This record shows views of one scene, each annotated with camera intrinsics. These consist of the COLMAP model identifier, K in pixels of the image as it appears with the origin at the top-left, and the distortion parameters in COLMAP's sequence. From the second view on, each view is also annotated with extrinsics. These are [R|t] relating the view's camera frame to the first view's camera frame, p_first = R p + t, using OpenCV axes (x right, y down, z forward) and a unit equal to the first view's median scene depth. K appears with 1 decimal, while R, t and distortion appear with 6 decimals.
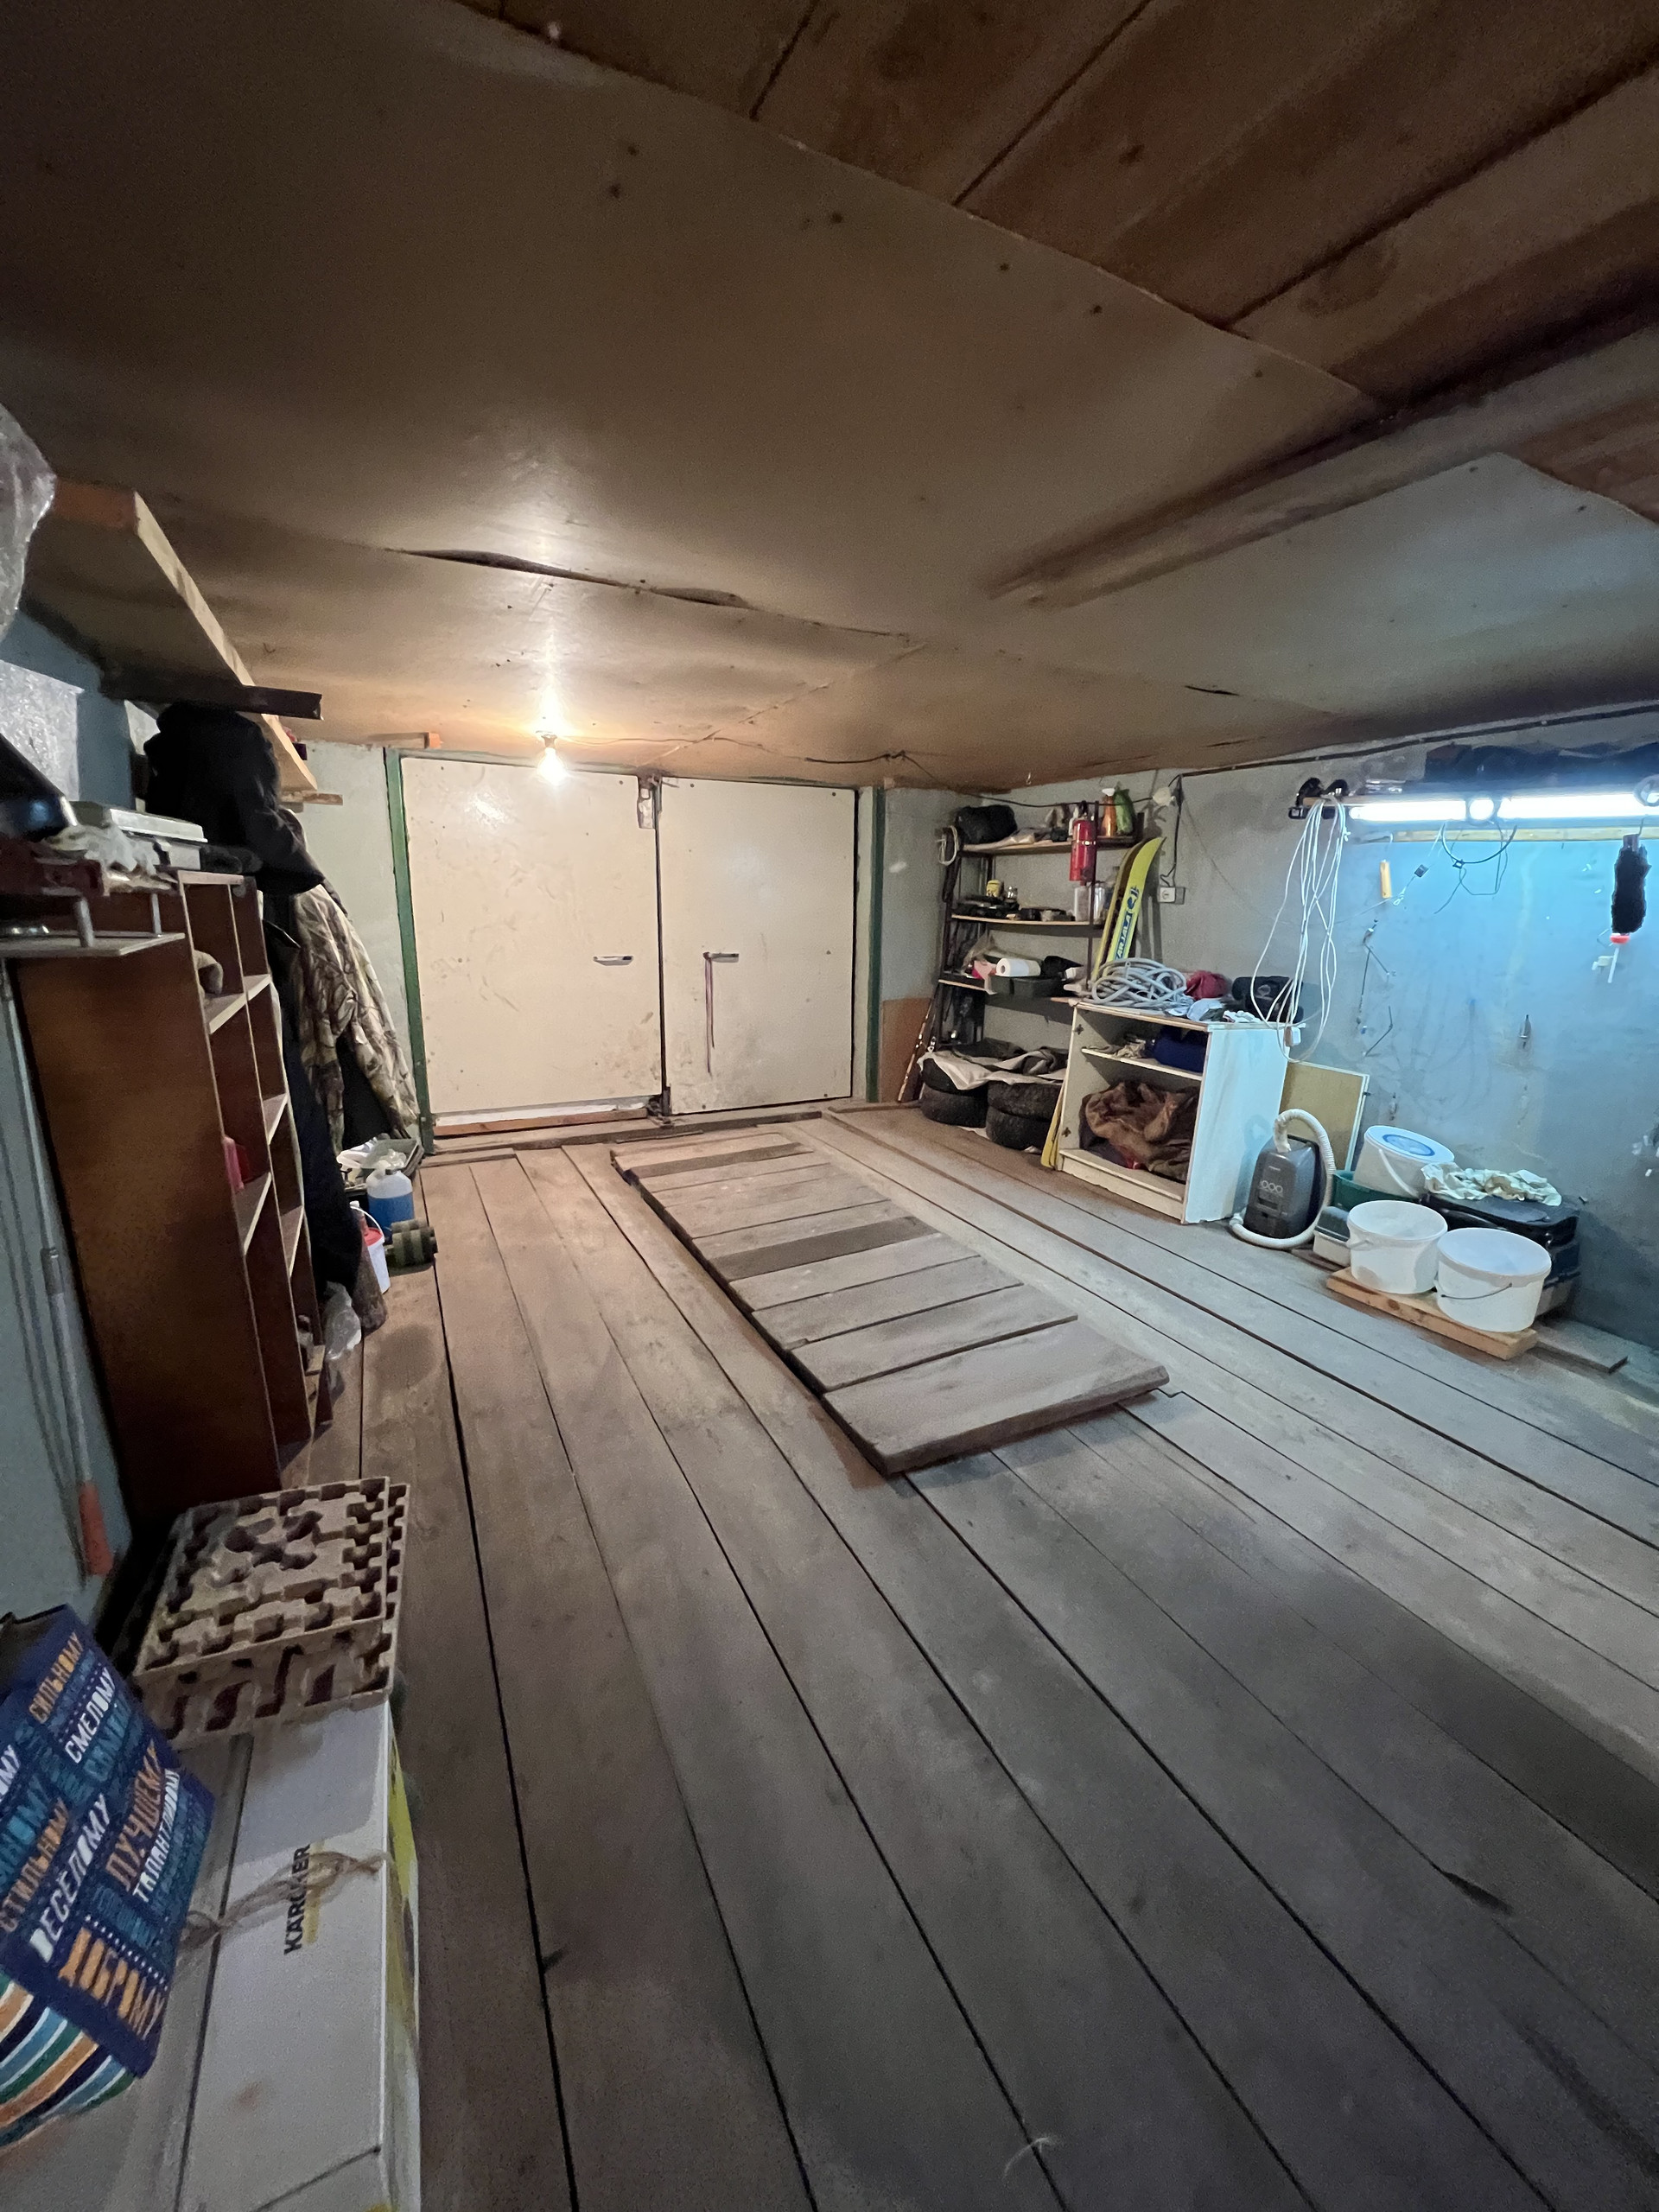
lens RADIAL K [[878.5, 0, 829.8], [0, 878.5, 1104.1], [0, 0, 1]] dist [-0.006935, 0.001422]
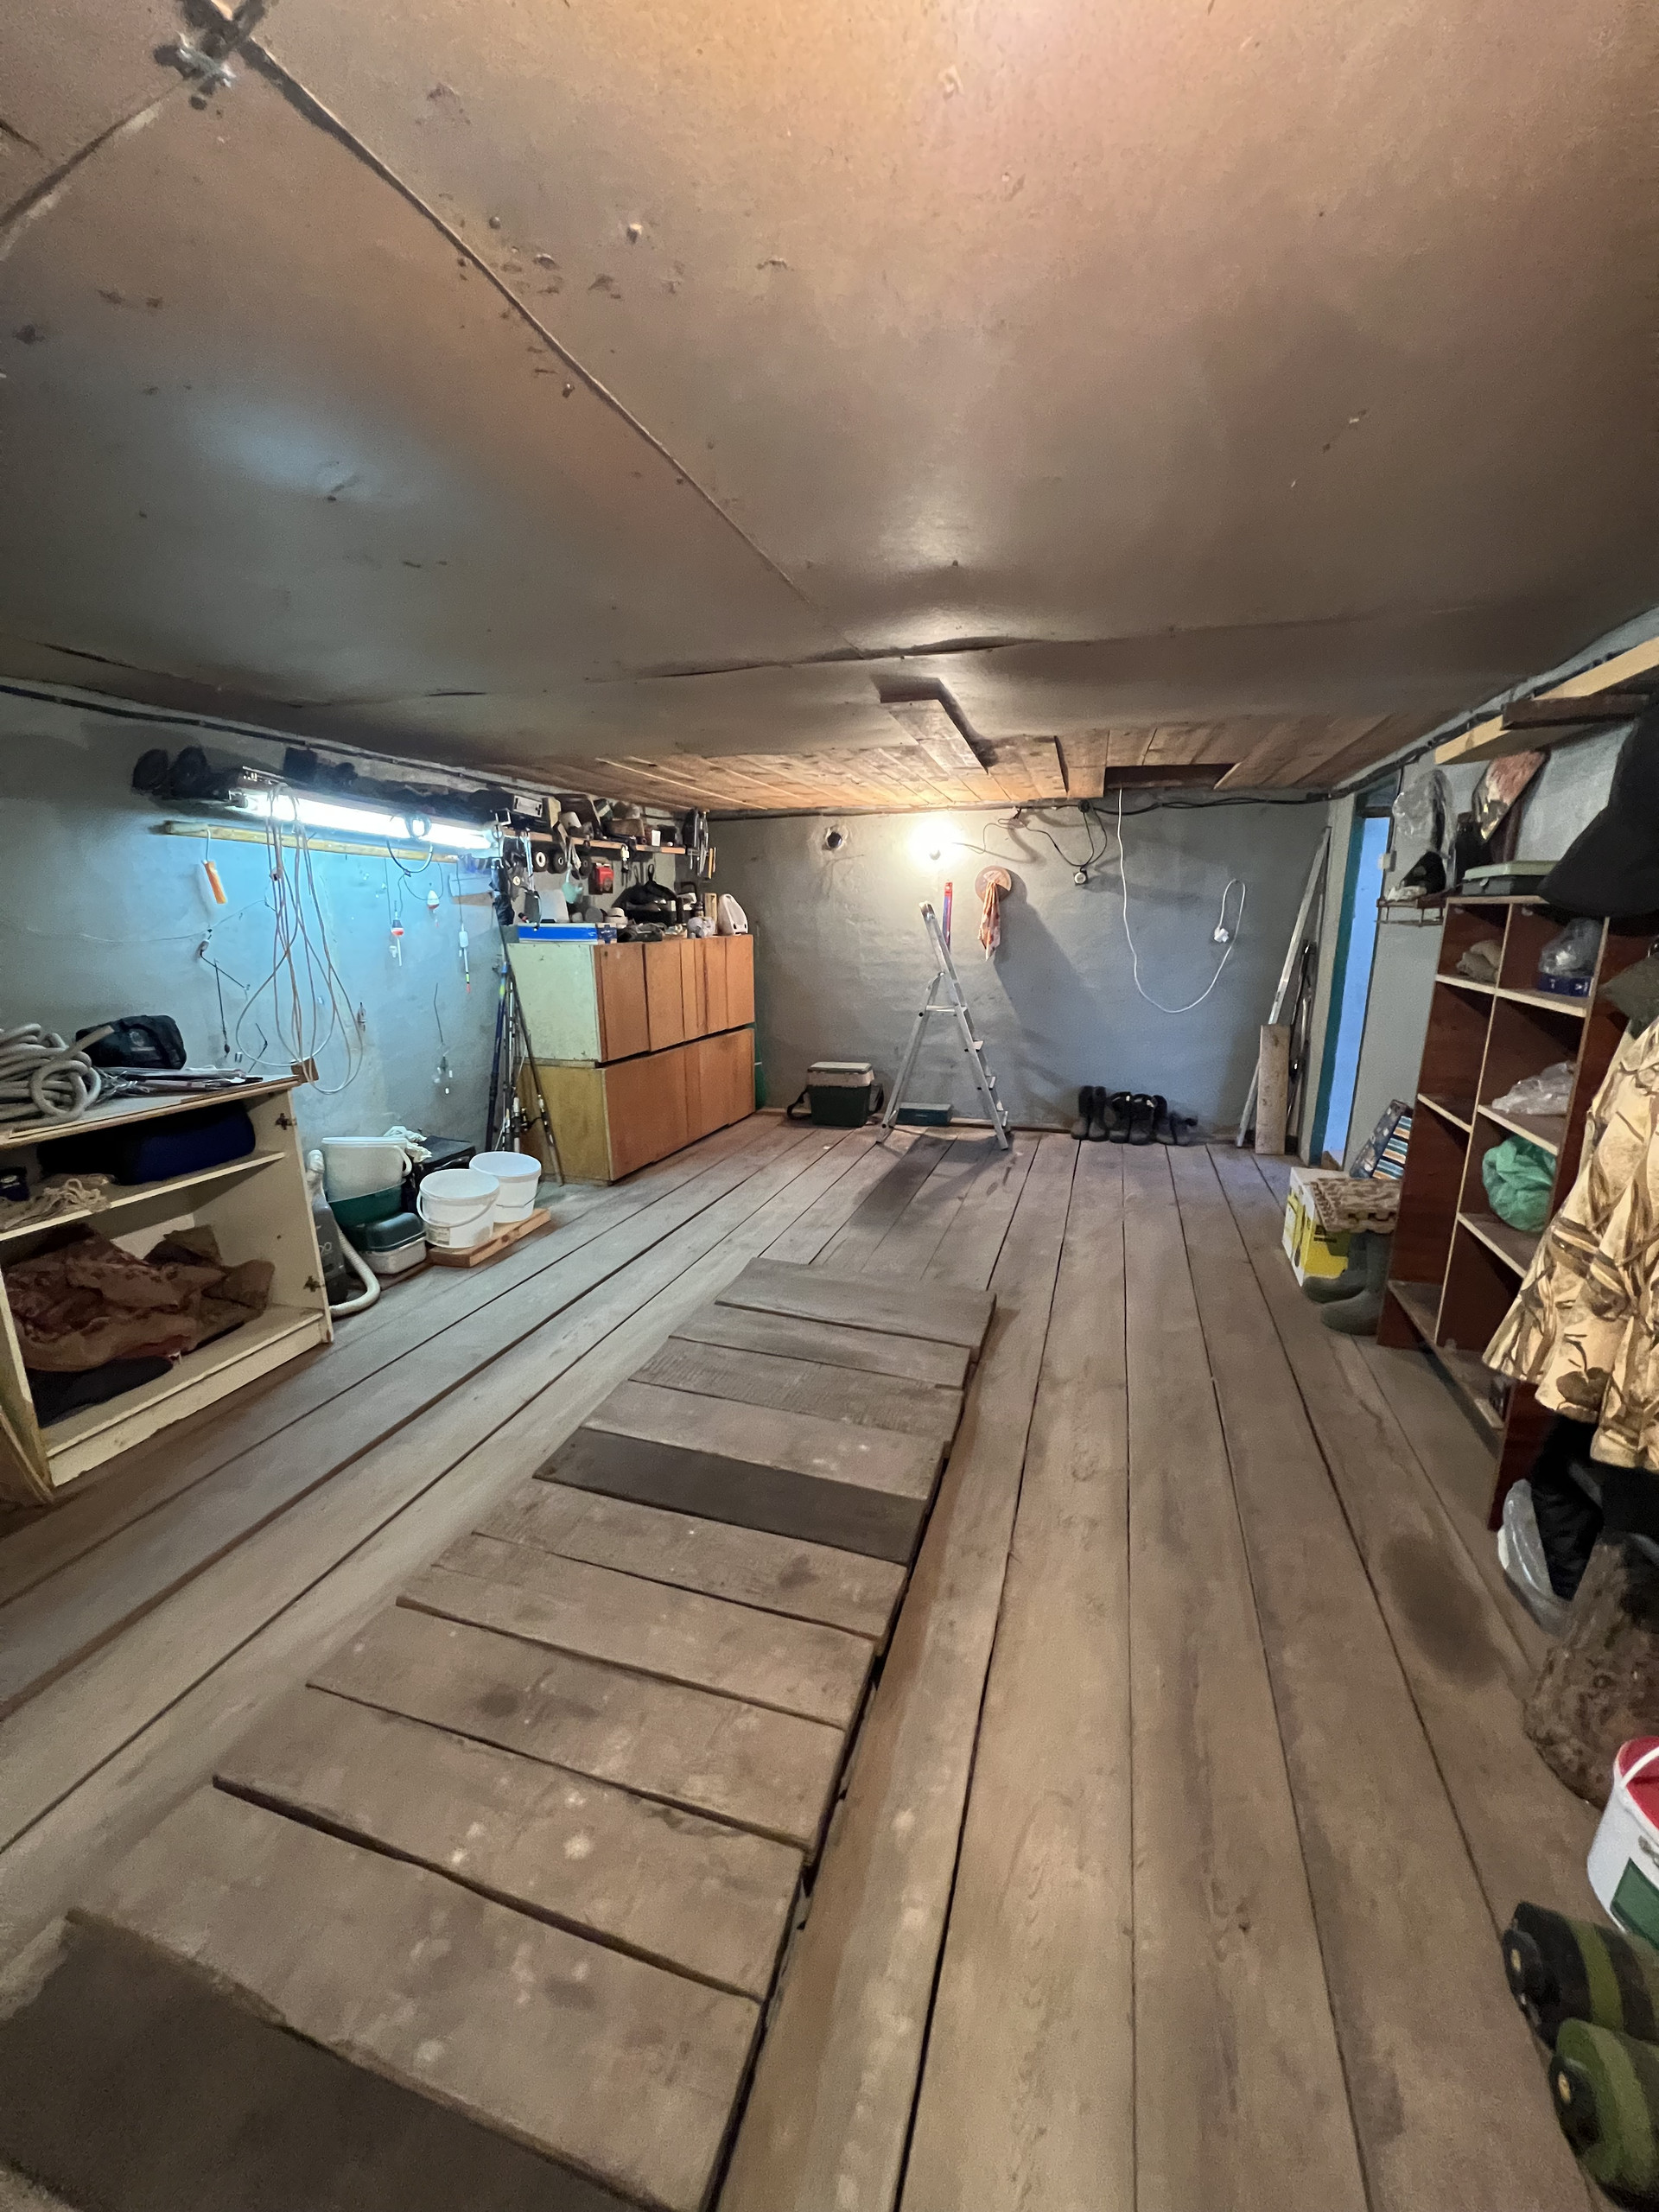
lens RADIAL K [[878.5, 0, 824.3], [0, 878.5, 1118.5], [0, 0, 1]] dist [-0.006935, 0.001422]
pose [[-0.712929, -0.181582, 0.677318, -0.458710], [0.150050, 0.904018, 0.400296, -0.336506], [-0.684994, 0.387014, -0.617255, 1.357309]]
